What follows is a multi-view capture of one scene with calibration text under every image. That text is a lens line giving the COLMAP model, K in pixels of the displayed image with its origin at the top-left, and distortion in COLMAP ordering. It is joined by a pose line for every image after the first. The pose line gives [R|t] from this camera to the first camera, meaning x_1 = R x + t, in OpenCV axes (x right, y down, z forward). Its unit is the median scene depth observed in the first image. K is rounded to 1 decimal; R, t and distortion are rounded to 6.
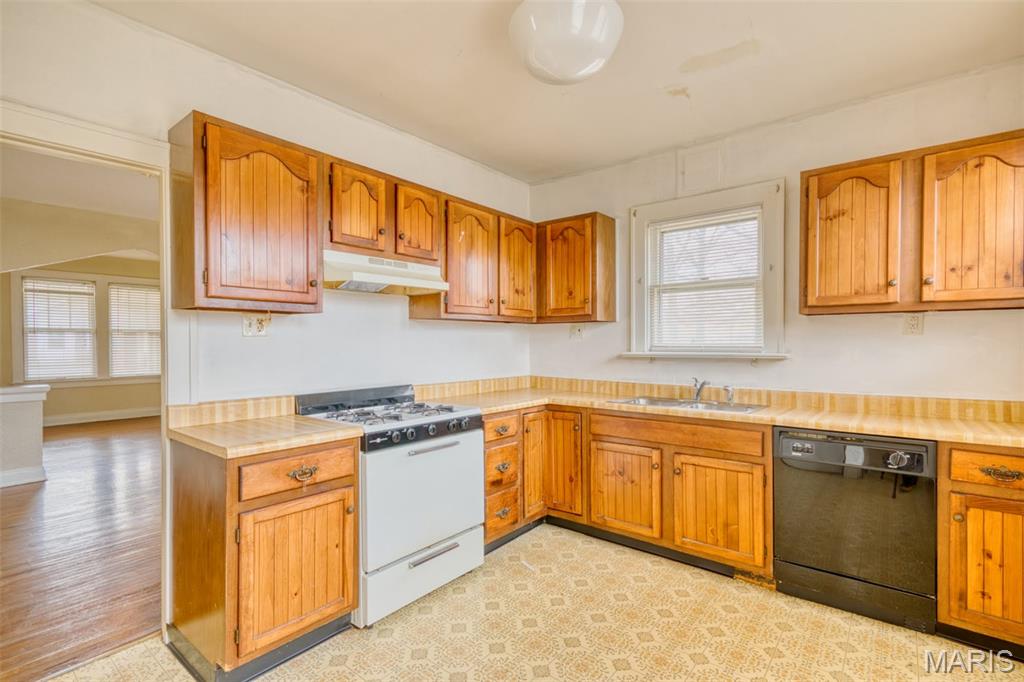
lens RADIAL K [[474.6, 0, 513.1], [0, 474.6, 347.5], [0, 0, 1]] dist [0.000866, -0.000159]
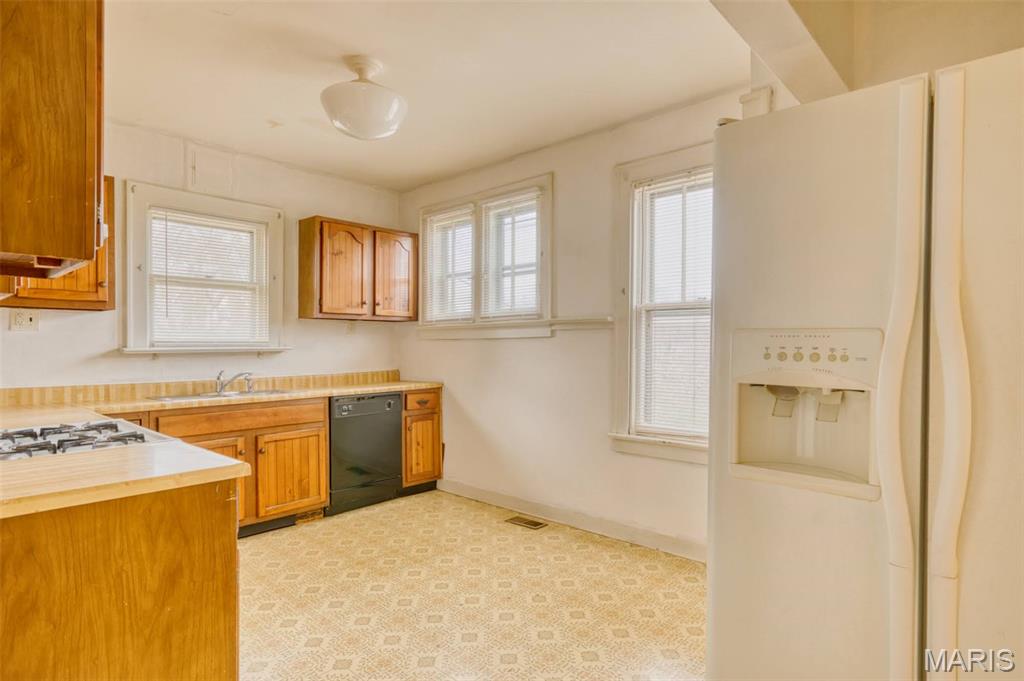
lens RADIAL K [[529.9, 0, 515.6], [0, 529.9, 346.0], [0, 0, 1]] dist [0.037581, 0.000168]
pose [[0.079869, -0.005873, 0.996788, -0.900964], [0.009187, 0.999945, 0.005155, 0.009185], [-0.996763, 0.008746, 0.079918, 0.297747]]
